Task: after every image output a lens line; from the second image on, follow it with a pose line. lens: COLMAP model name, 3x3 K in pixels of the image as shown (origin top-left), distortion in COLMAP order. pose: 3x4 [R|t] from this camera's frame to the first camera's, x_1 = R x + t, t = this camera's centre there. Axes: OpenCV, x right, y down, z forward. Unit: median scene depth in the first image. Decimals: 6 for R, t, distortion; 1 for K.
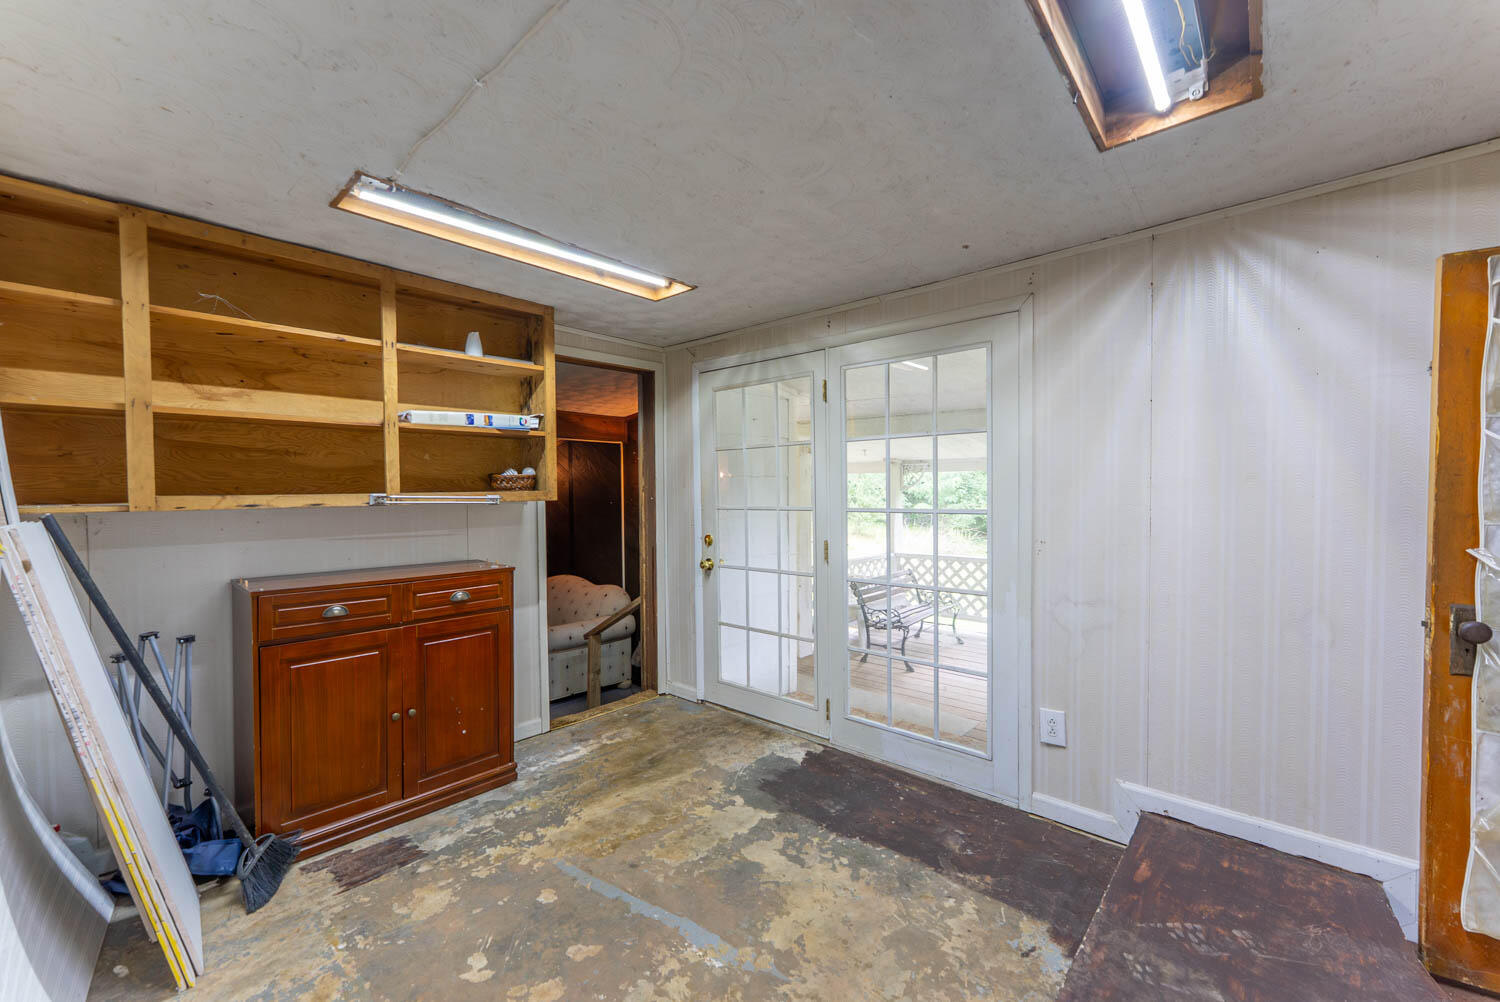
lens RADIAL K [[600.3, 0, 753.4], [0, 600.3, 499.7], [0, 0, 1]] dist [-0.001188, 0.000734]
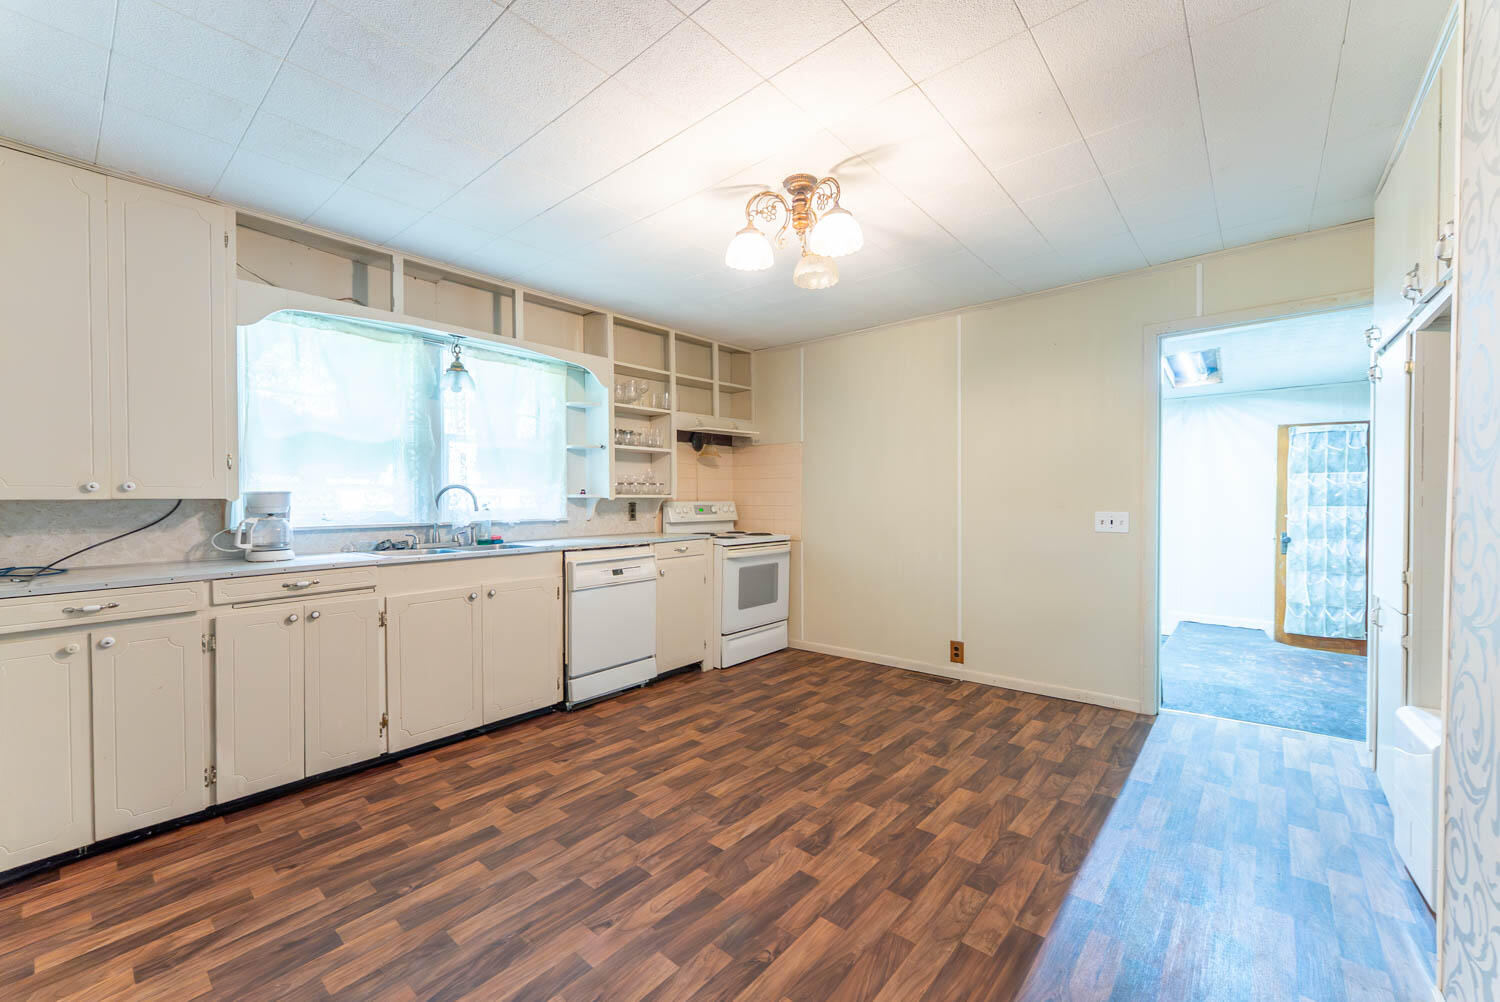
lens RADIAL K [[600.3, 0, 746.4], [0, 600.3, 503.1], [0, 0, 1]] dist [-0.001188, 0.000734]
pose [[0.999874, 0.003500, 0.015457, -1.773593], [-0.003510, 0.999994, 0.000606, 0.029553], [-0.015454, -0.000660, 0.999880, -2.197499]]
